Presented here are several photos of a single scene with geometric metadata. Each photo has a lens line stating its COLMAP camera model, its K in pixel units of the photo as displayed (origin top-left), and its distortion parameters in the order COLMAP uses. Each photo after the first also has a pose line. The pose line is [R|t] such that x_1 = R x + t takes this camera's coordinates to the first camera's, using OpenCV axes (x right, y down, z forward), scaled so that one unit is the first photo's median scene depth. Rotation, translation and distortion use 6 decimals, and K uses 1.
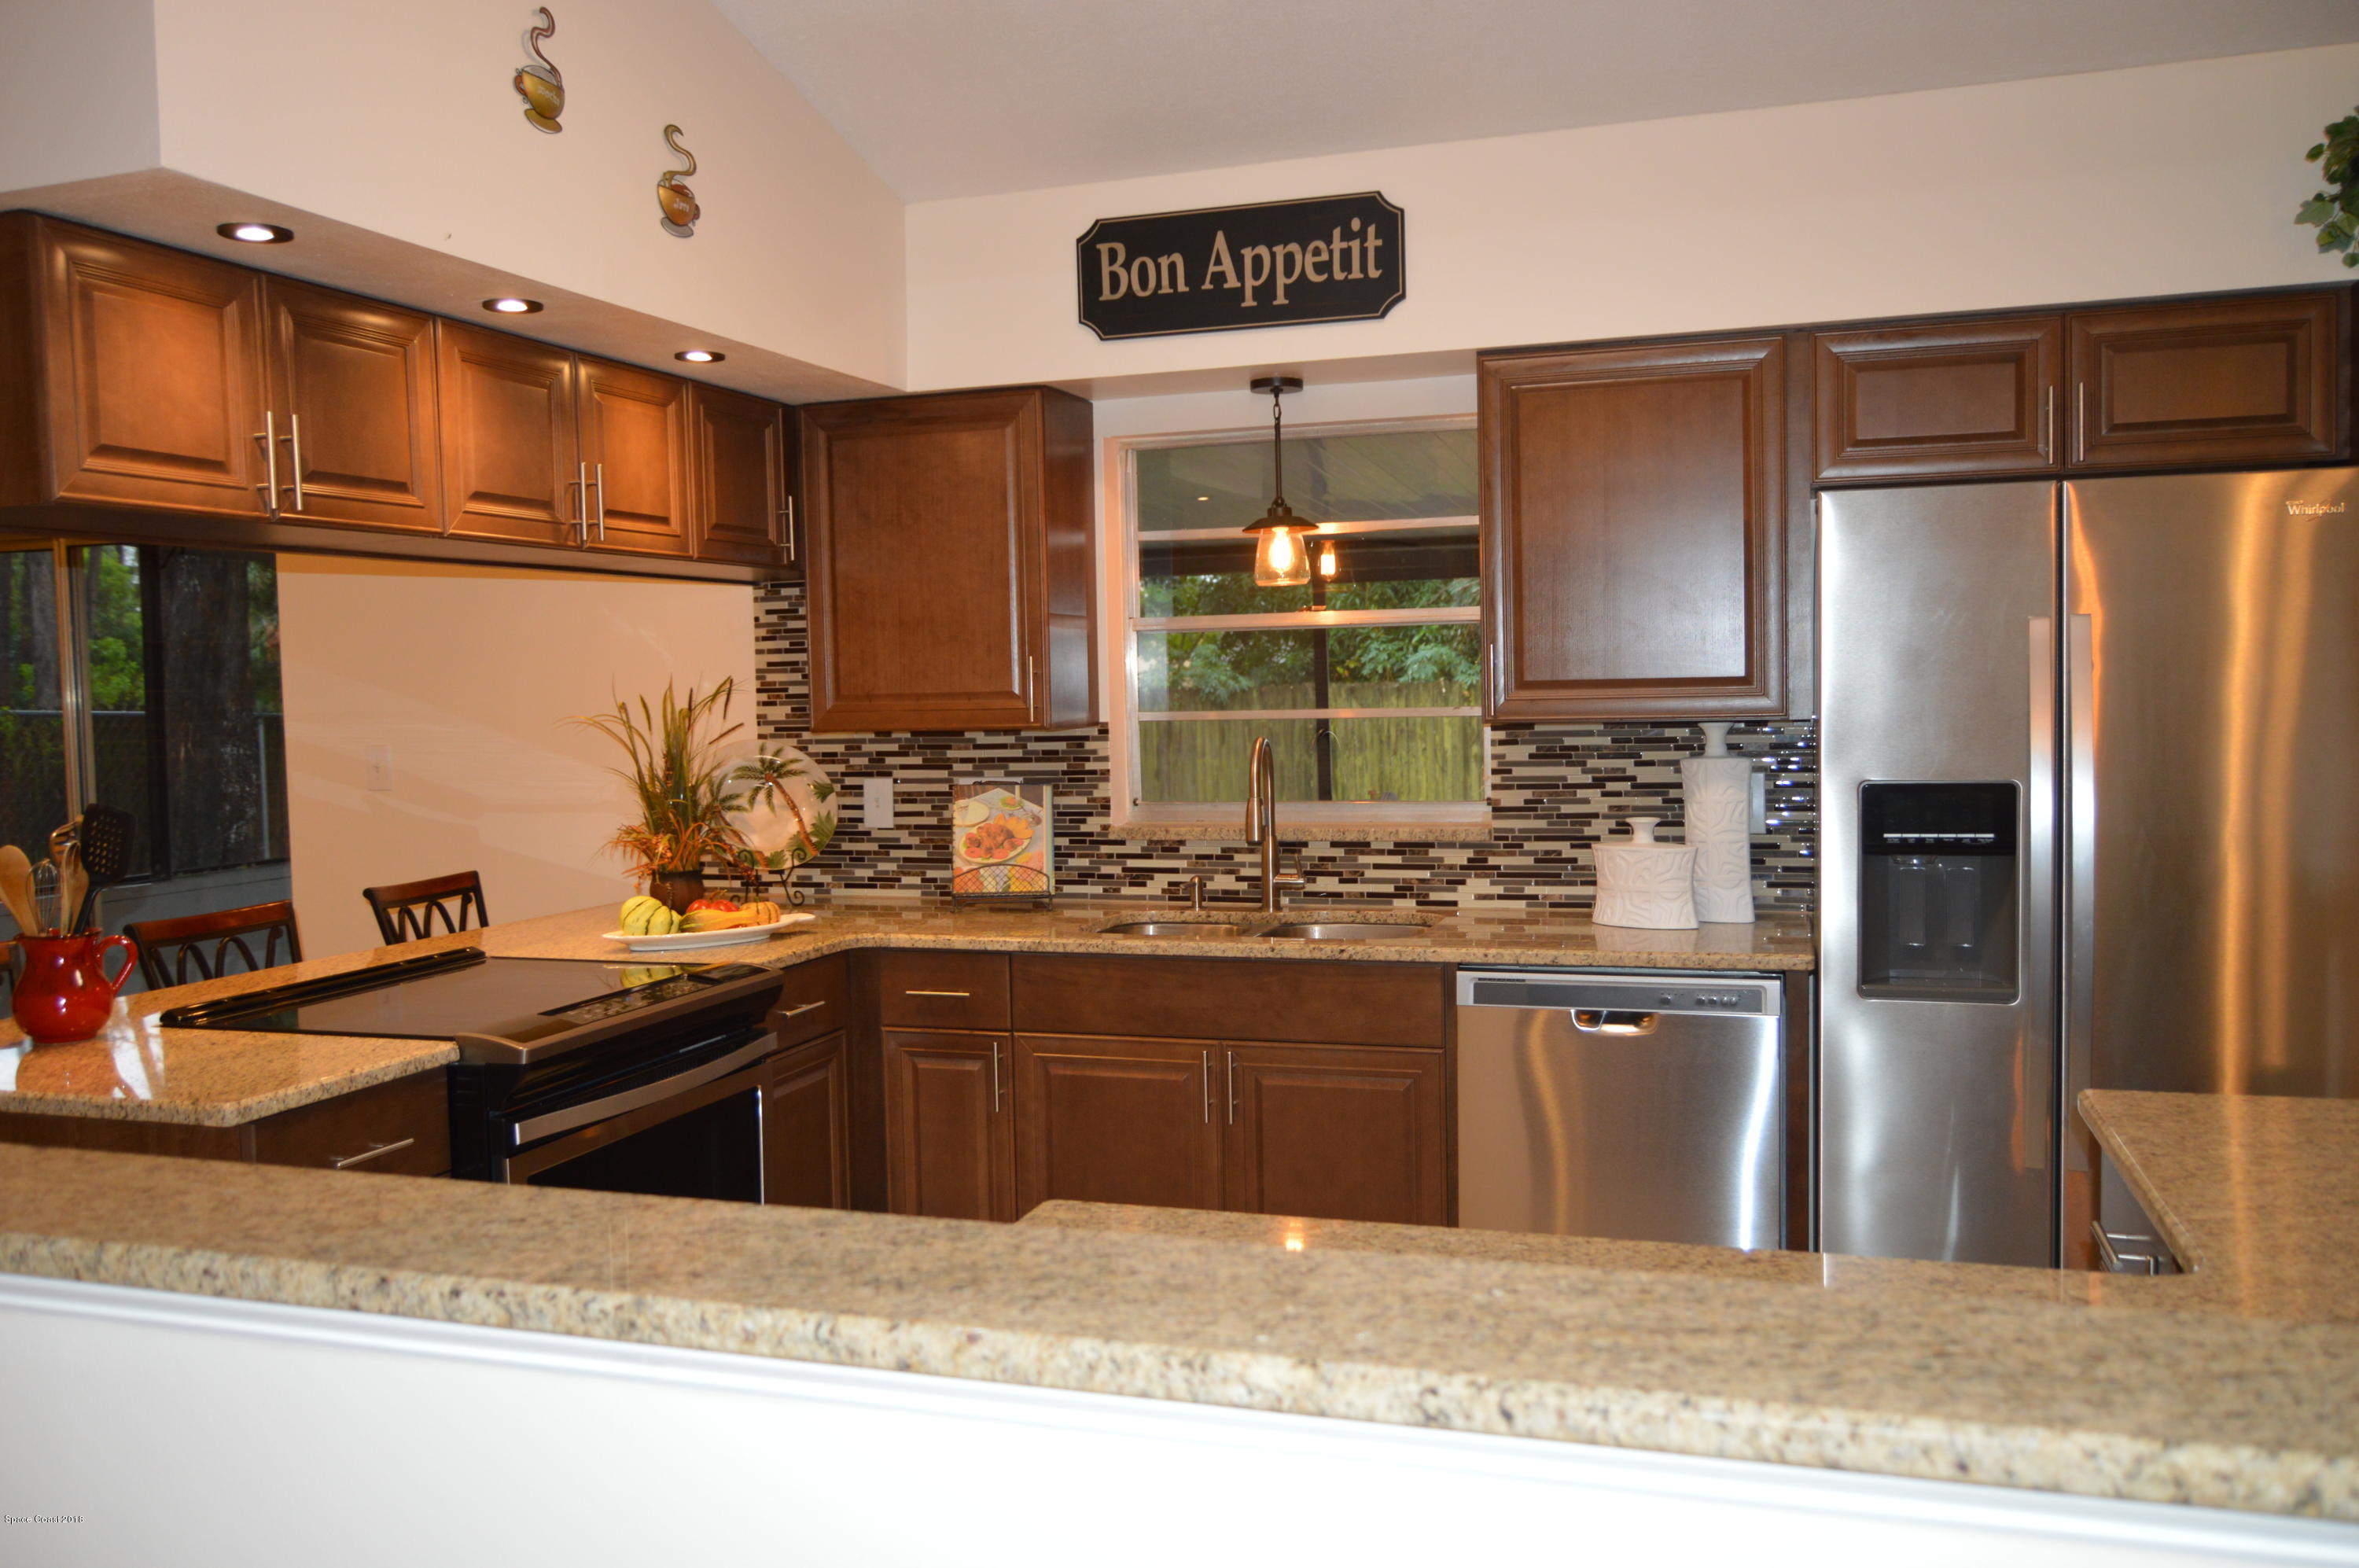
lens RADIAL K [[1850.9, 0, 1192.5], [0, 1850.9, 779.2], [0, 0, 1]] dist [-0.018832, 0.014169]
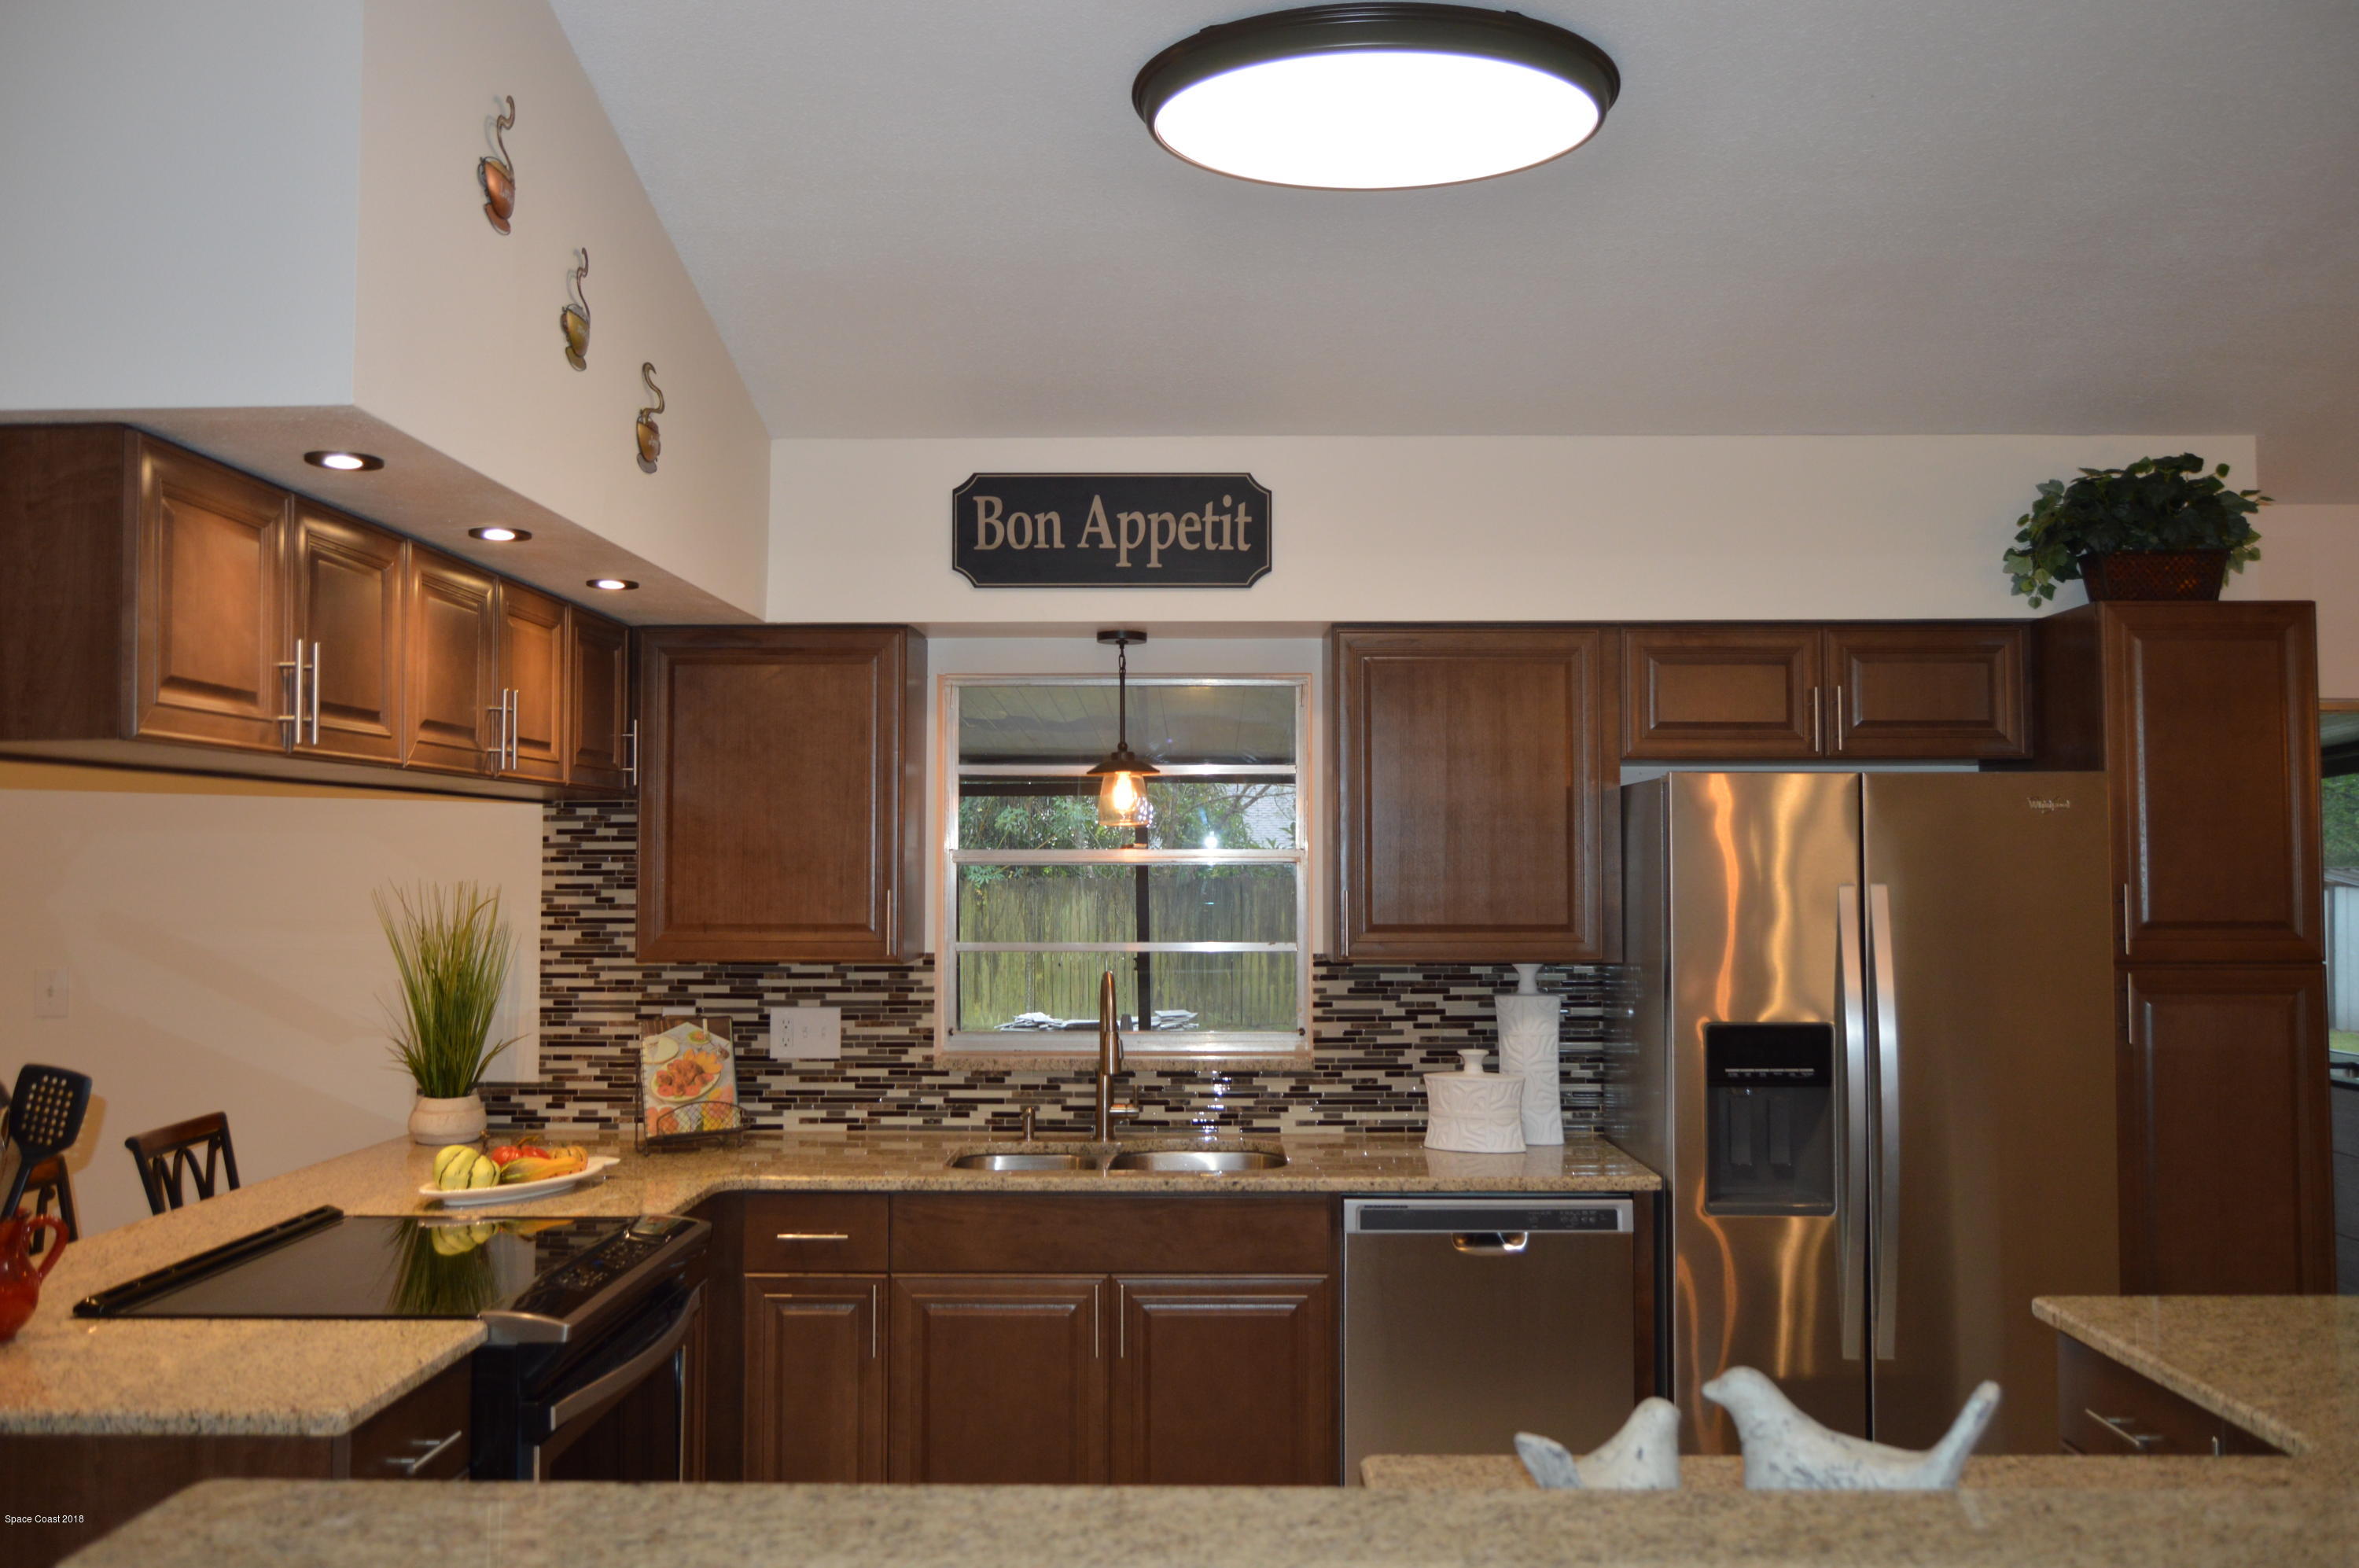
lens RADIAL K [[1850.9, 0, 1190.1], [0, 1850.9, 780.2], [0, 0, 1]] dist [-0.018832, 0.014169]
pose [[0.954396, 0.035034, 0.296480, -0.228336], [-0.004695, 0.994729, -0.102428, -0.023257], [-0.298506, 0.096365, 0.949530, -0.009779]]
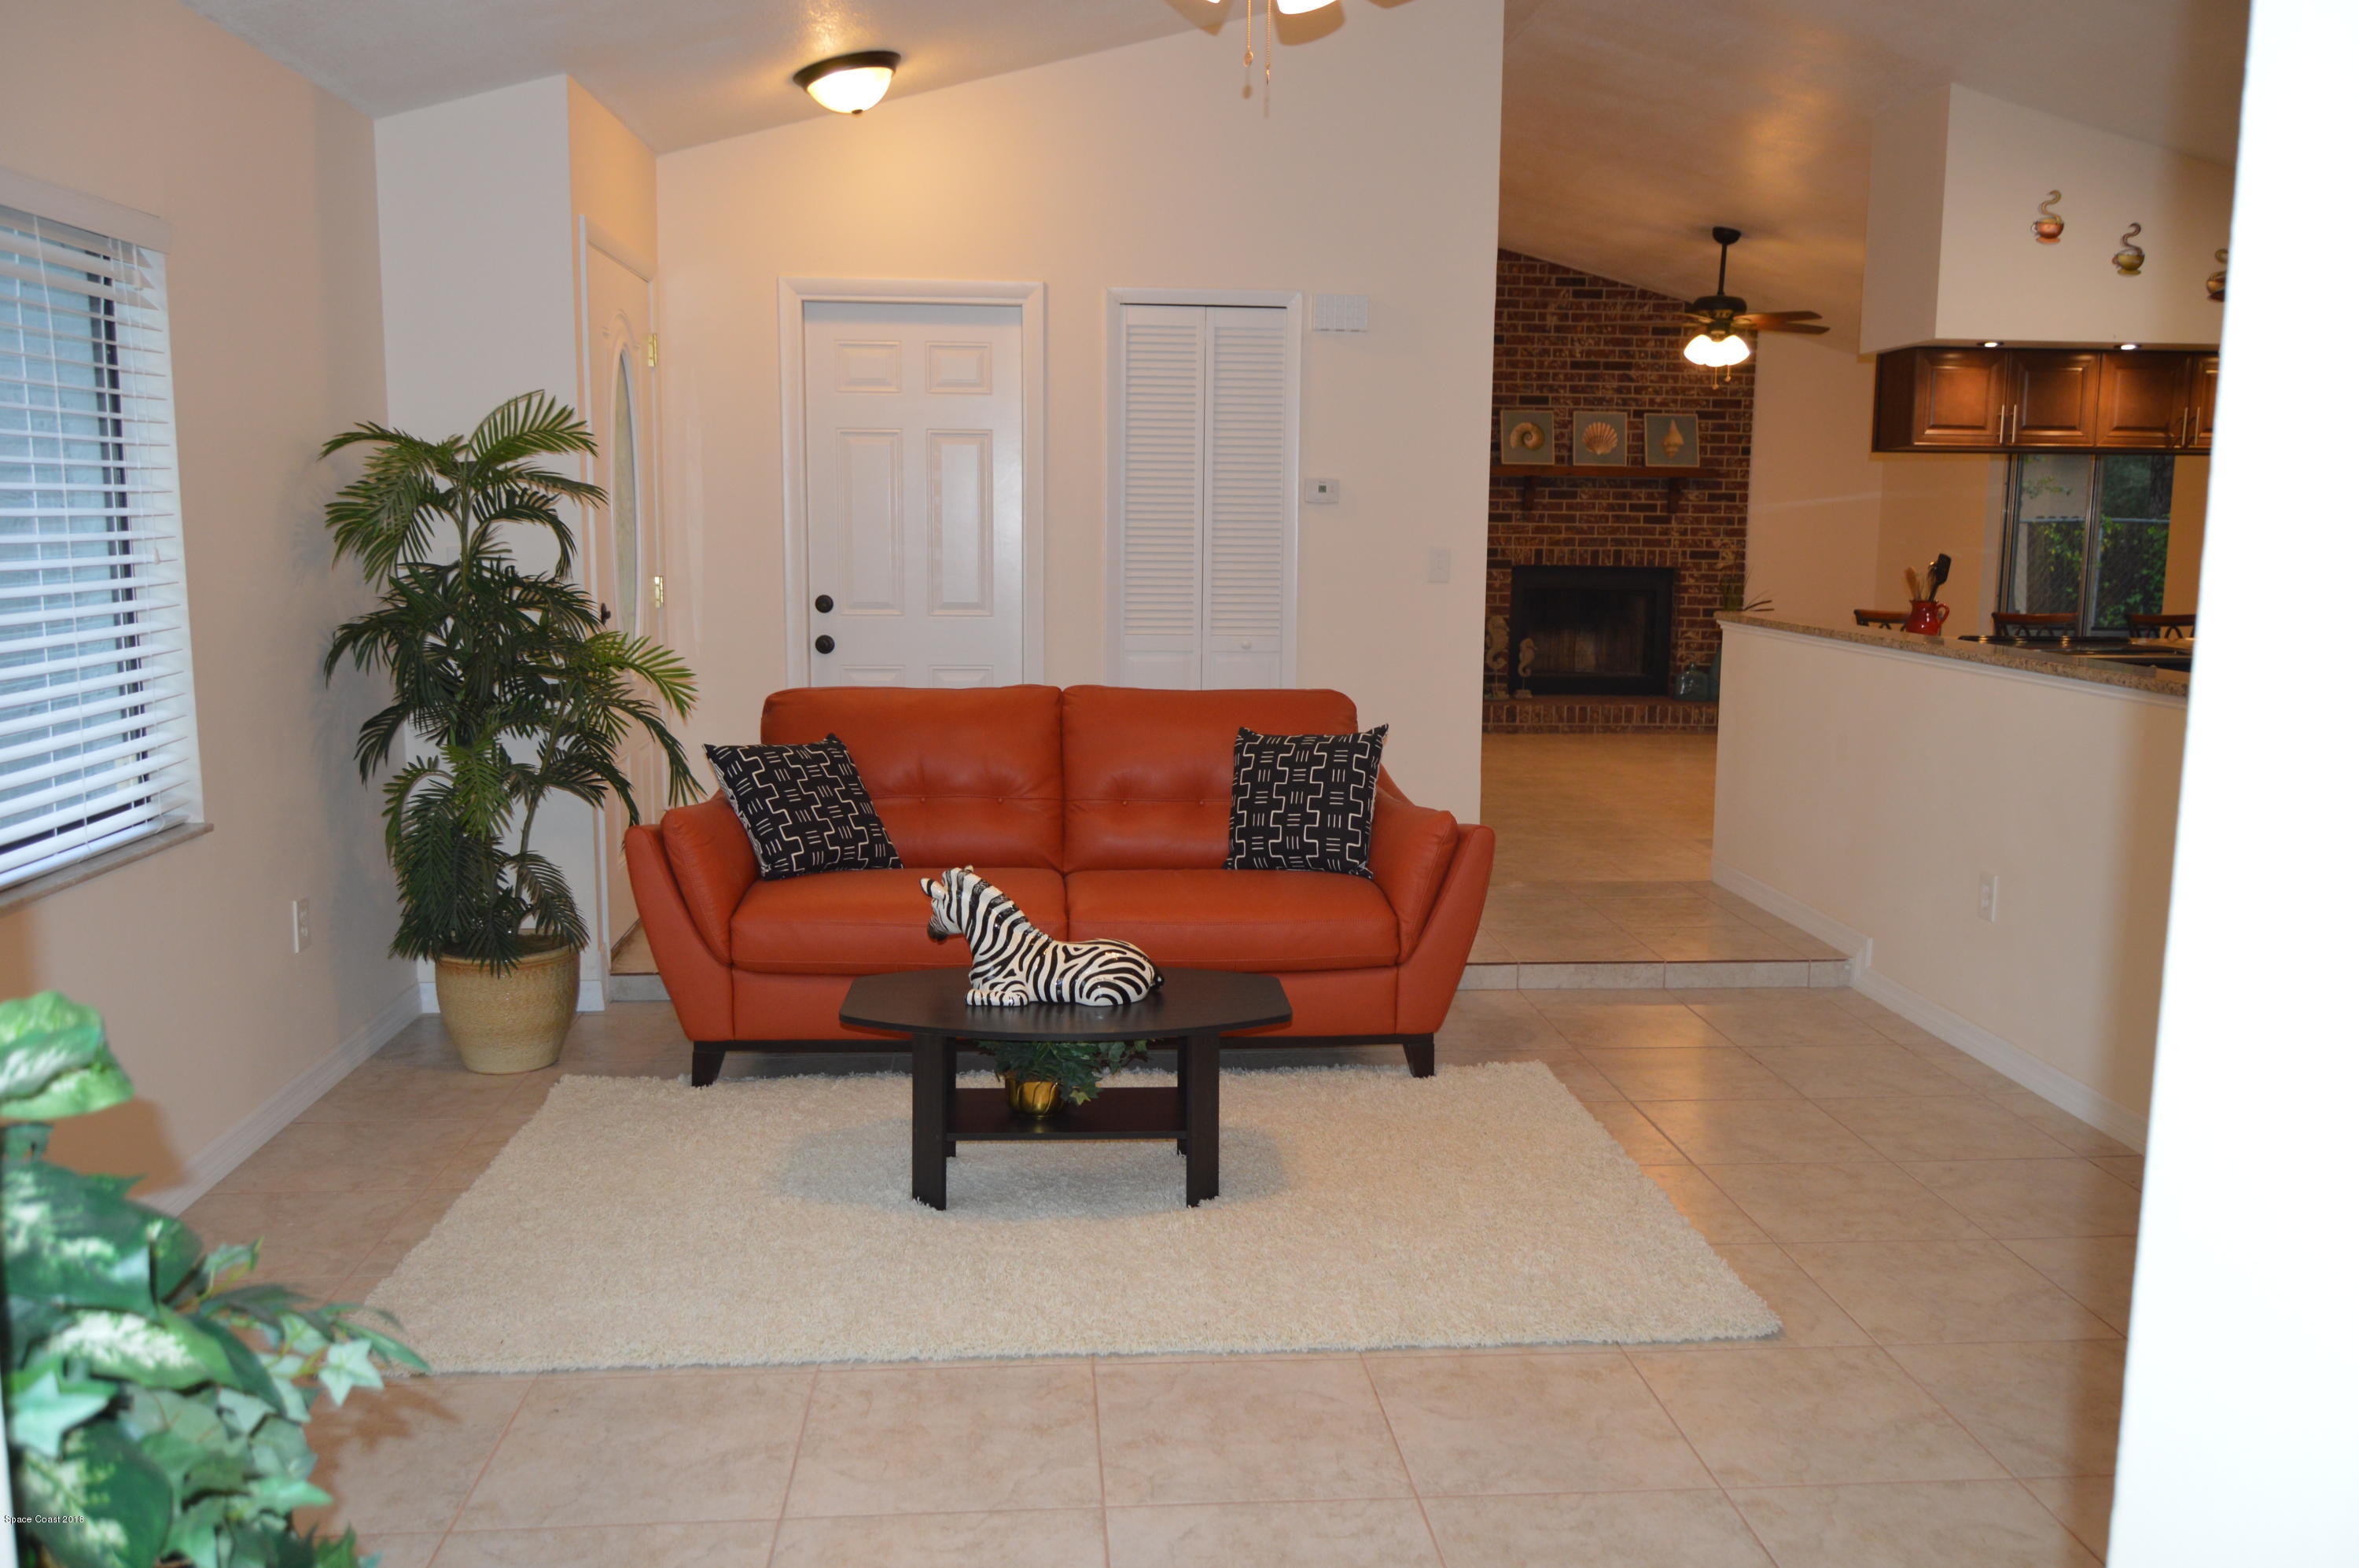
lens RADIAL K [[1850.9, 0, 1189.3], [0, 1850.9, 782.5], [0, 0, 1]] dist [-0.018832, 0.014169]
pose [[0.387433, 0.159581, -0.907981, 1.003767], [-0.066489, 0.987176, 0.145130, 0.017375], [0.919497, 0.004143, 0.393075, -0.723496]]
